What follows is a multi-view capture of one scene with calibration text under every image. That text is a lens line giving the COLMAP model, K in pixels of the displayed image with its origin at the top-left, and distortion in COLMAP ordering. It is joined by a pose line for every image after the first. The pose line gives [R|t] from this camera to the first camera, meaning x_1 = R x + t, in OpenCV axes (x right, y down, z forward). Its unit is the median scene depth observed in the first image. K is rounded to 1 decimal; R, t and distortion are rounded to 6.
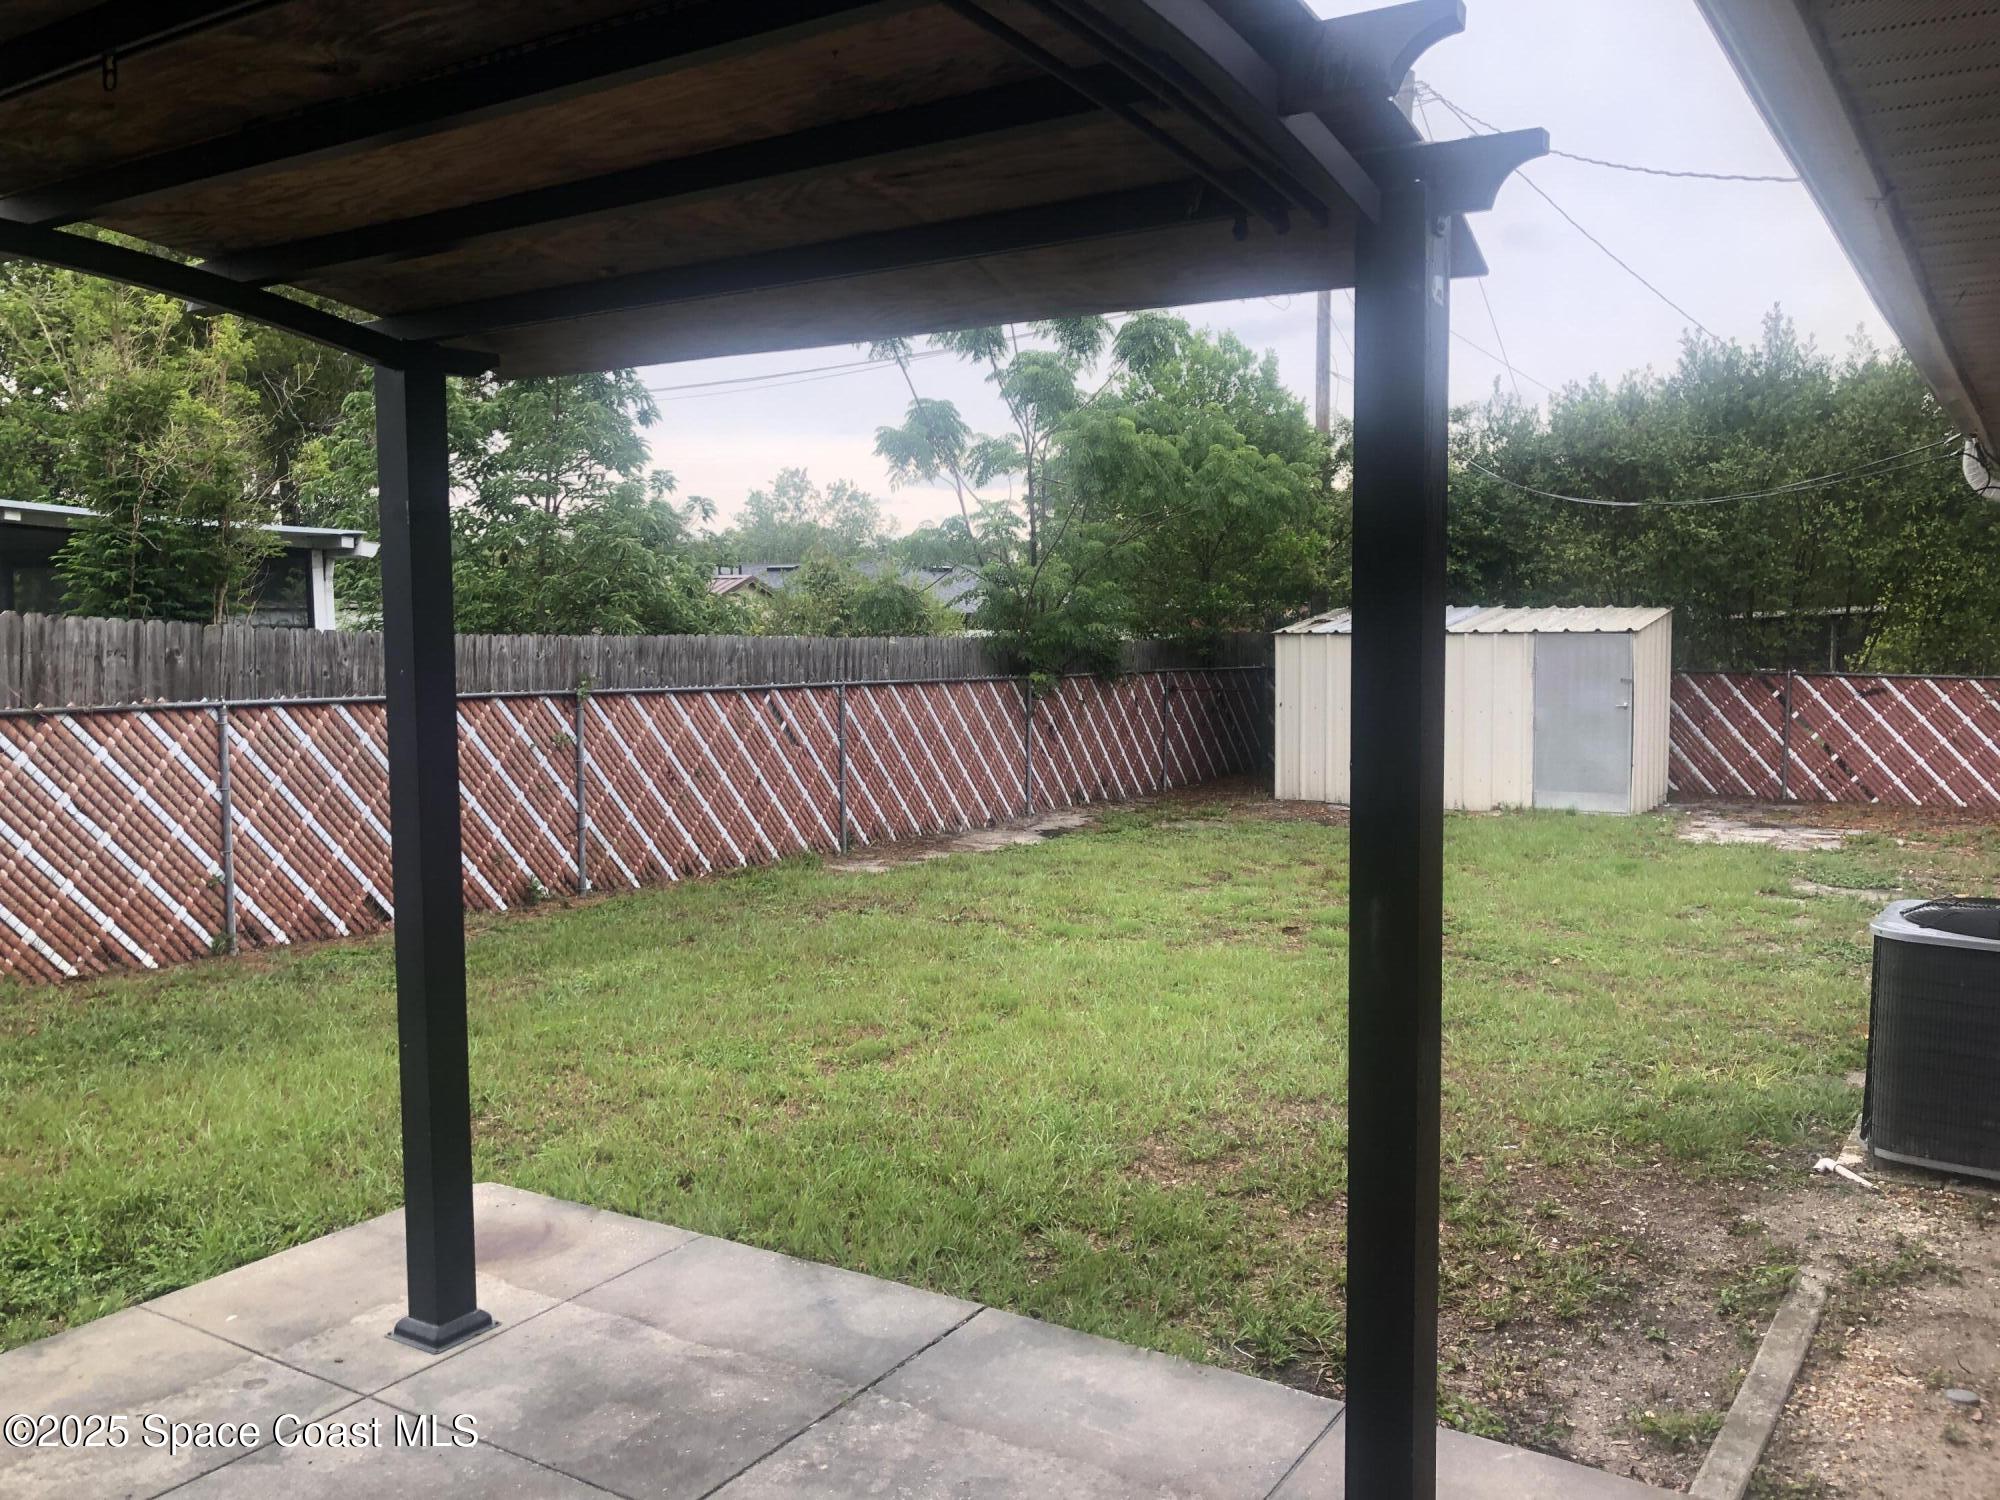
lens RADIAL K [[1634.9, 0, 993.0], [0, 1634.9, 742.3], [0, 0, 1]] dist [0.031855, -0.029755]
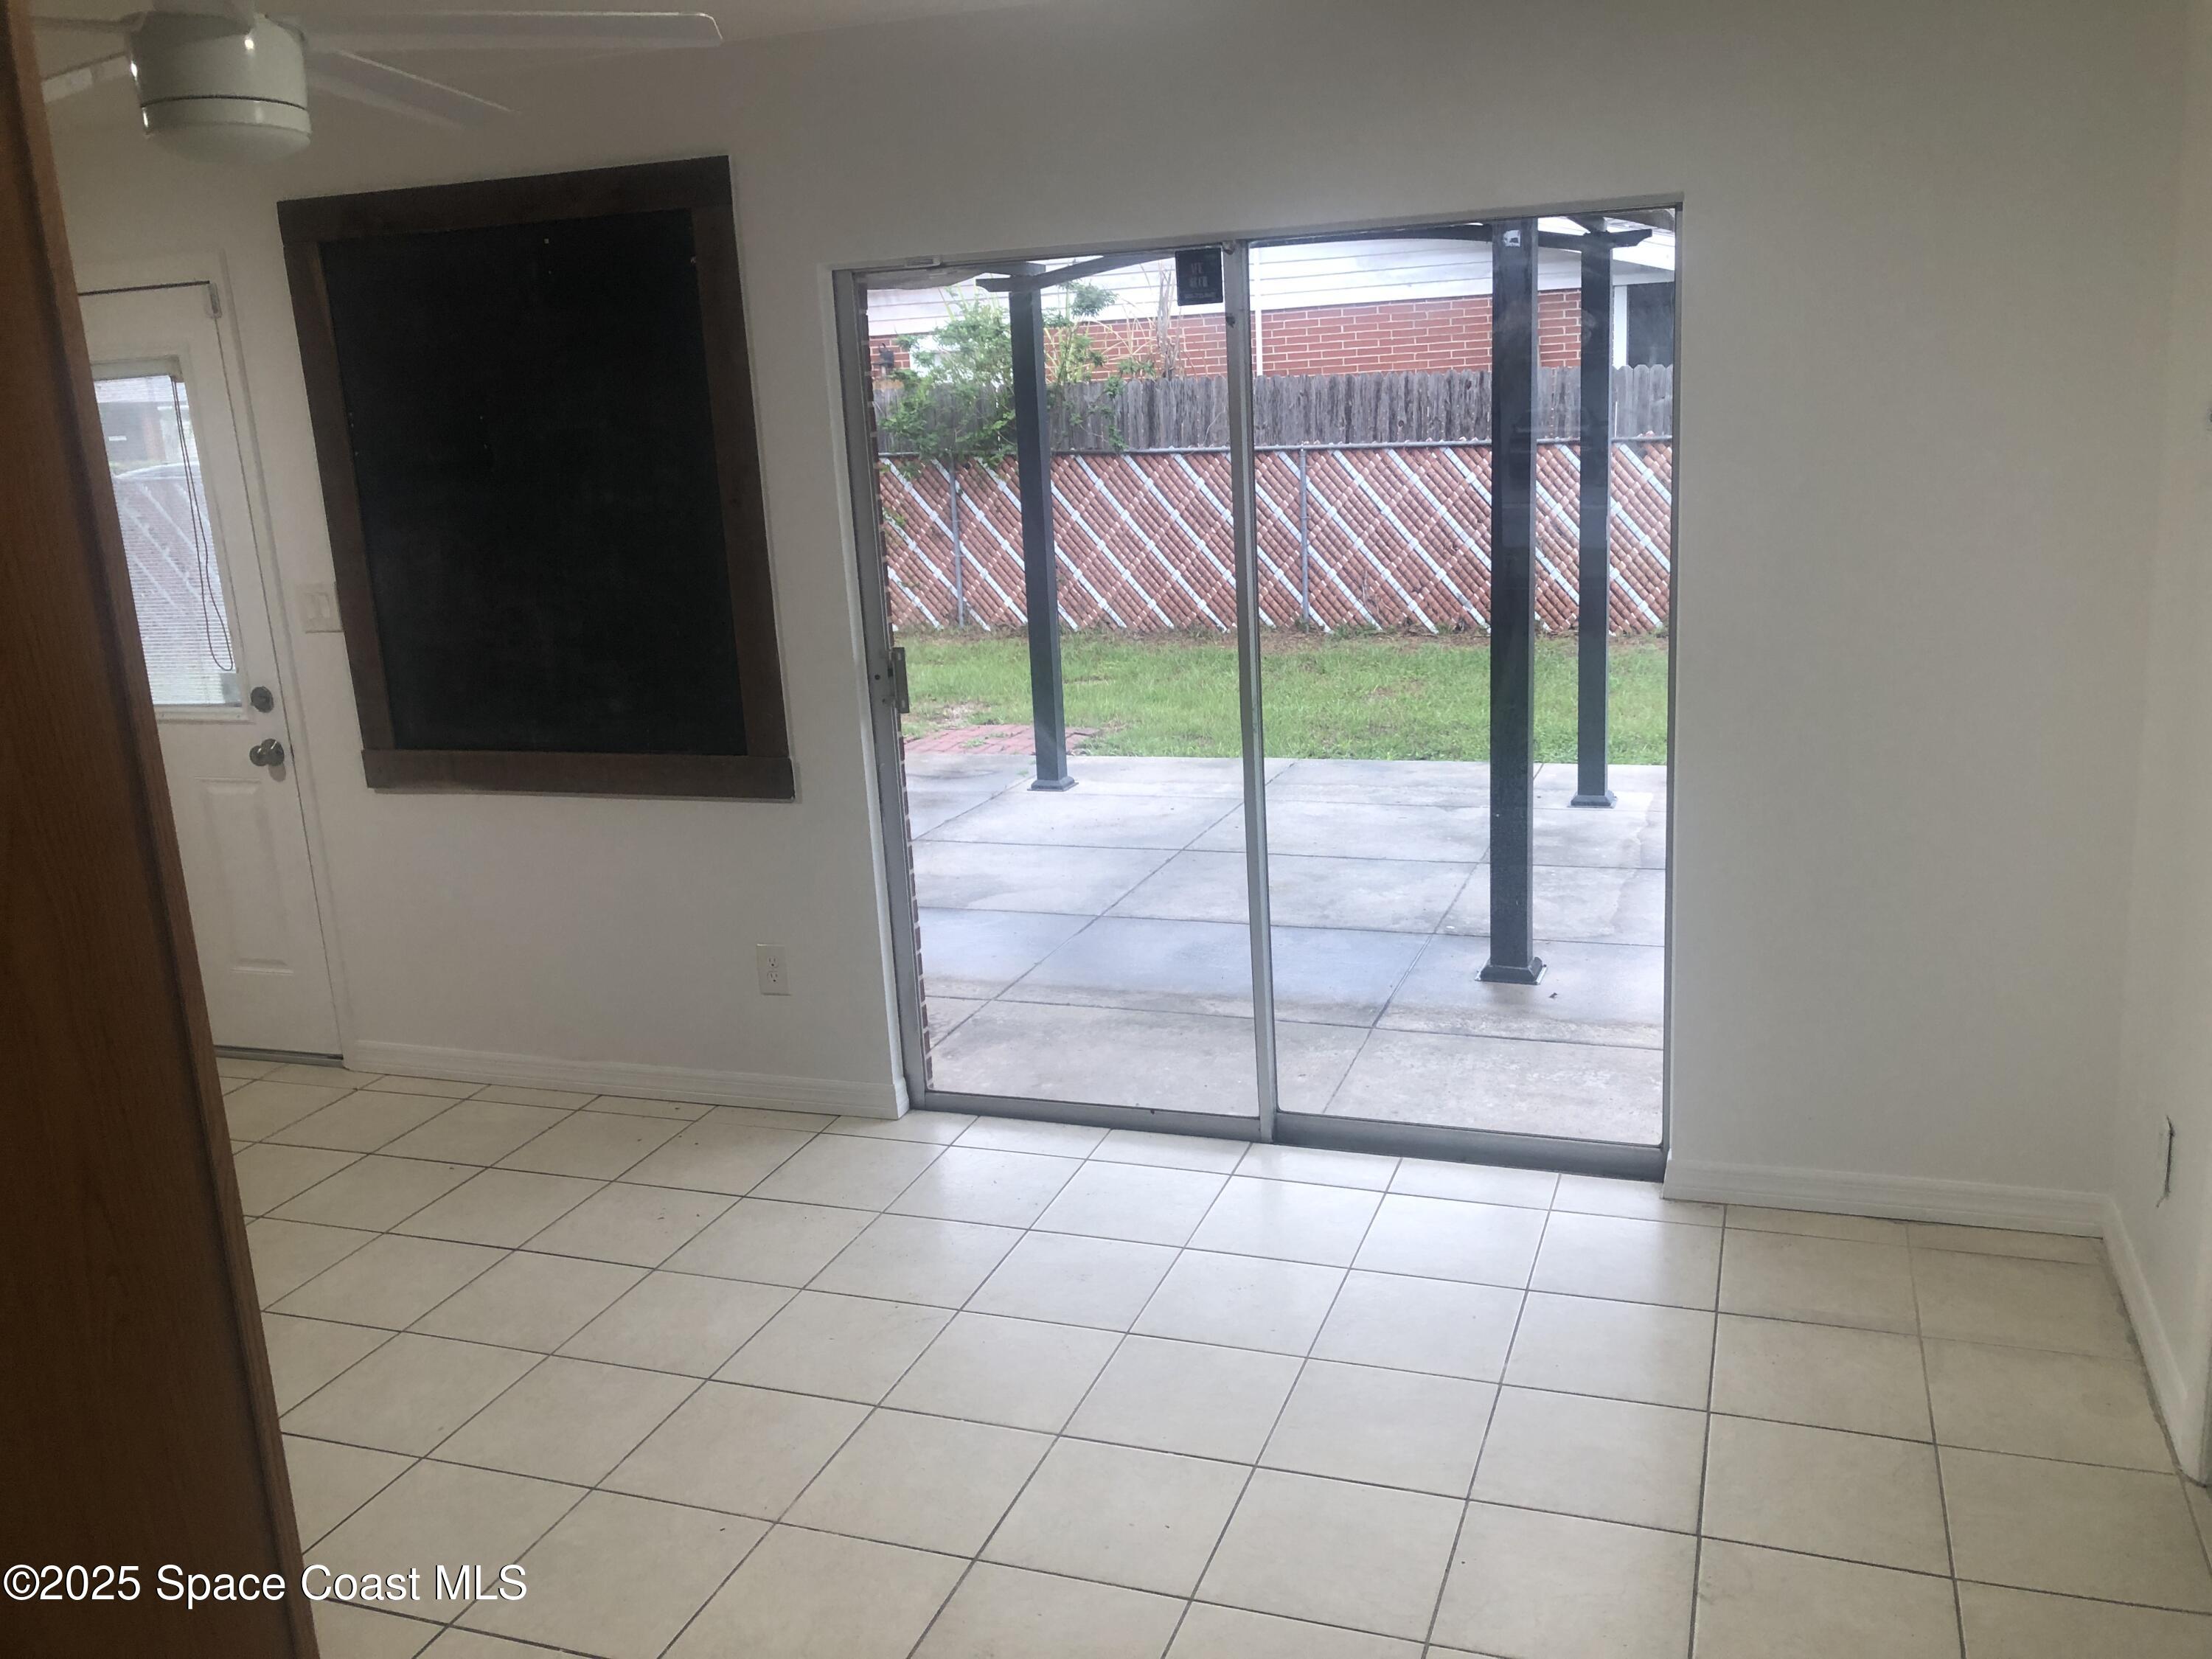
lens RADIAL K [[1808.2, 0, 1099.8], [0, 1808.2, 839.7], [0, 0, 1]] dist [0.031855, -0.029755]
pose [[0.216320, 0.230489, -0.948726, 1.042185], [-0.017065, 0.972478, 0.232369, -0.059517], [0.976173, -0.034076, 0.214300, 0.626896]]
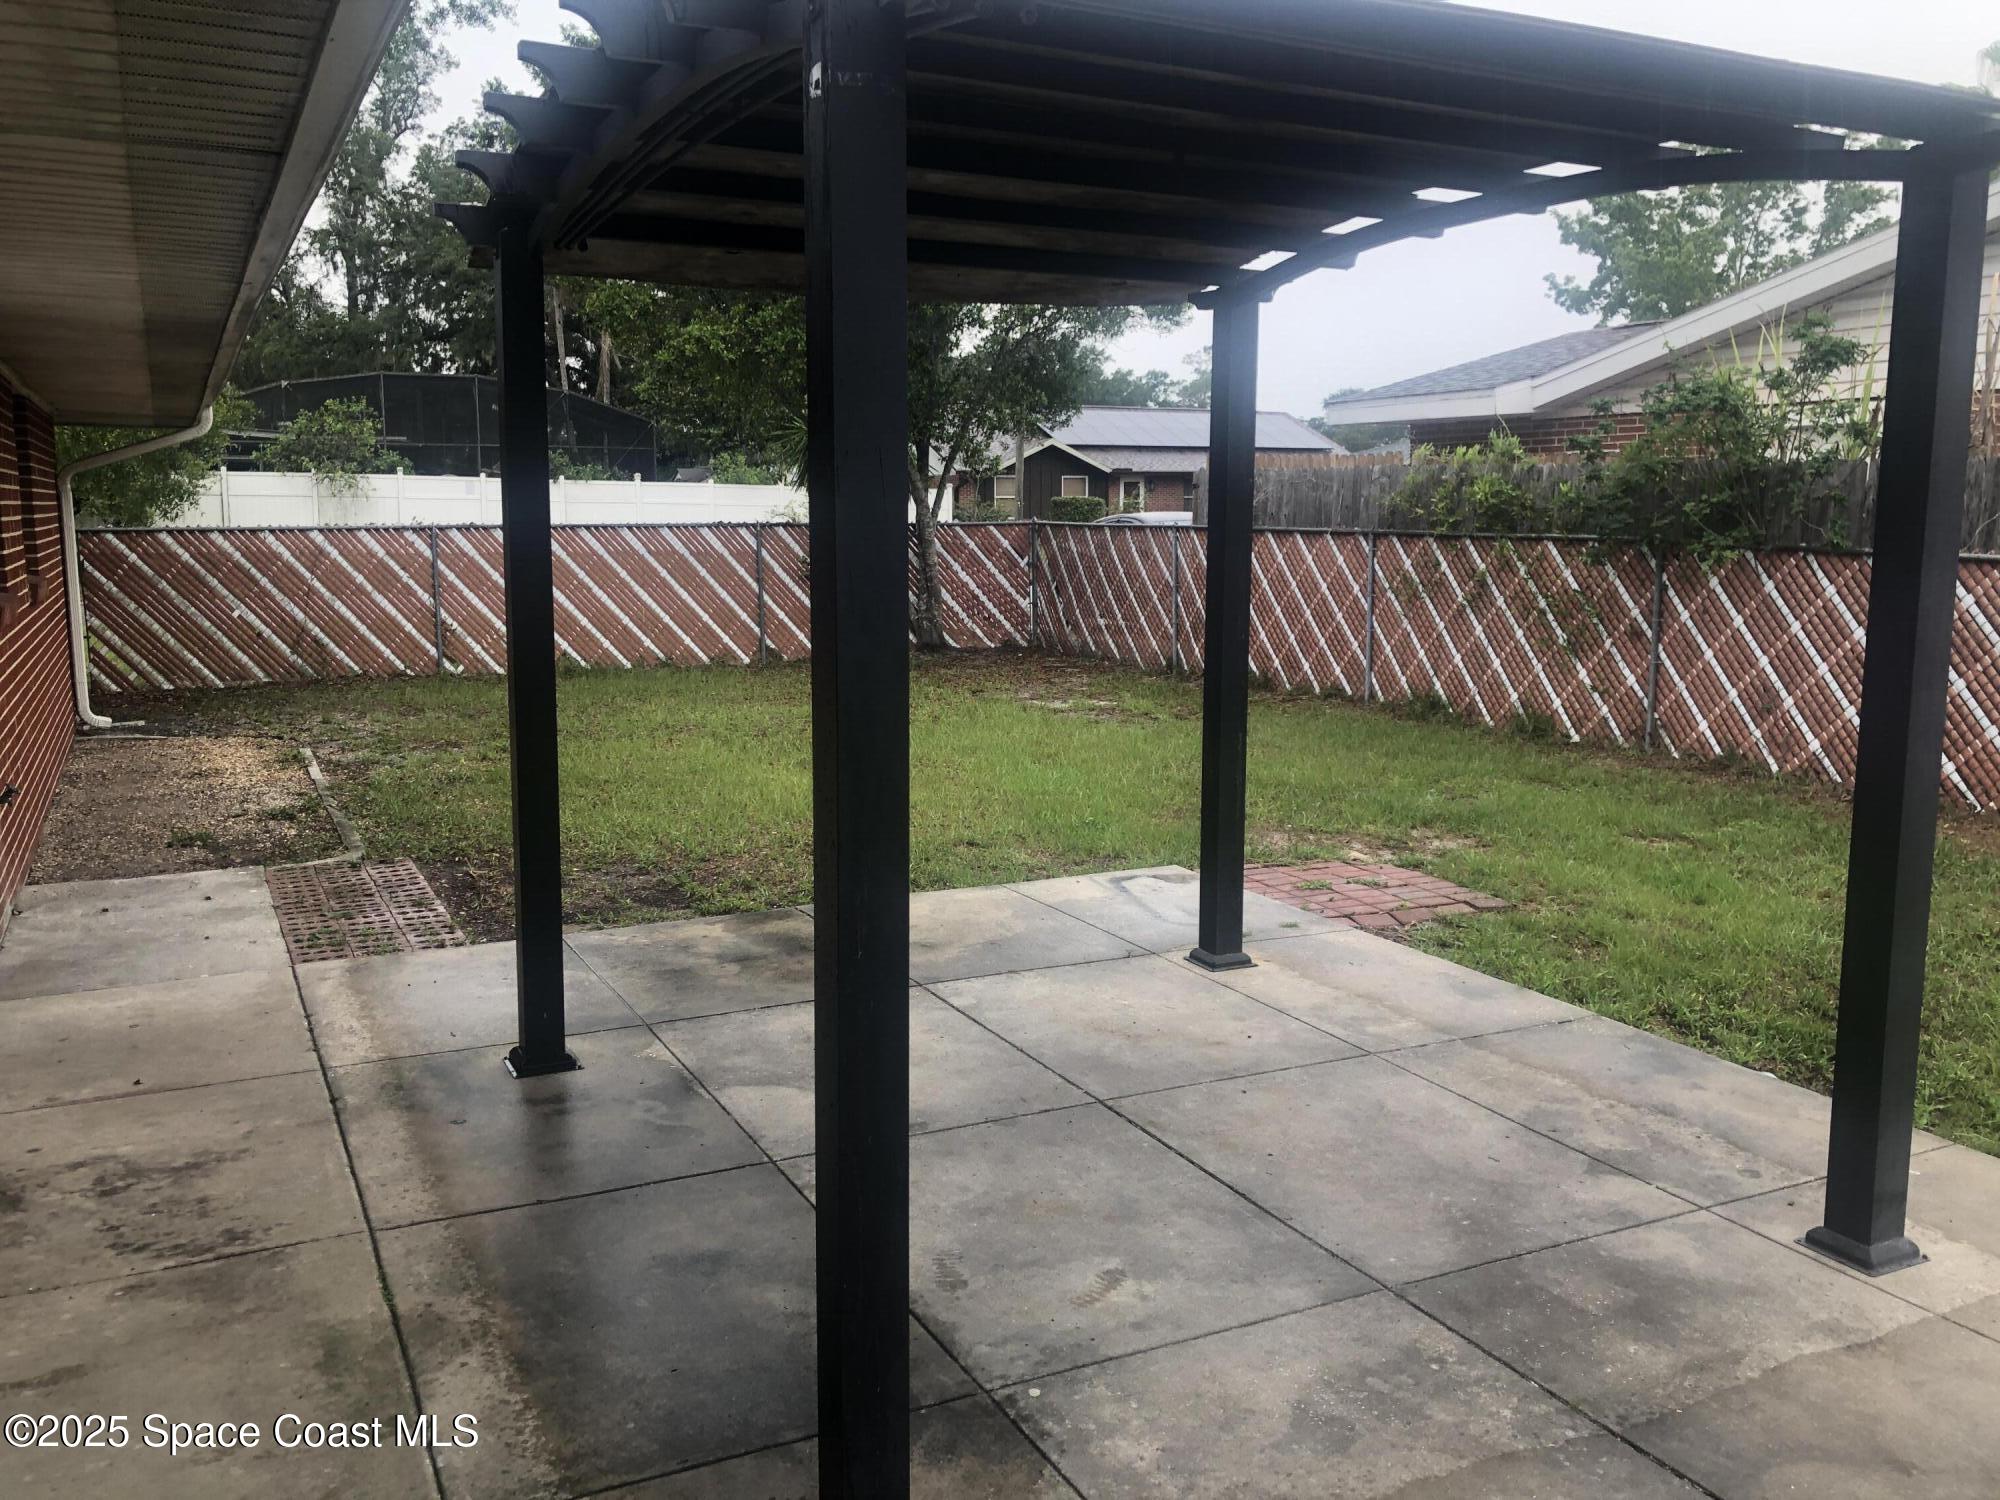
lens RADIAL K [[1634.9, 0, 1001.3], [0, 1634.9, 739.3], [0, 0, 1]] dist [0.031855, -0.029755]
pose [[-0.515078, 0.128221, -0.847499, 0.690629], [-0.057885, 0.981287, 0.183642, -0.065906], [0.855186, 0.143647, -0.498018, 1.062829]]
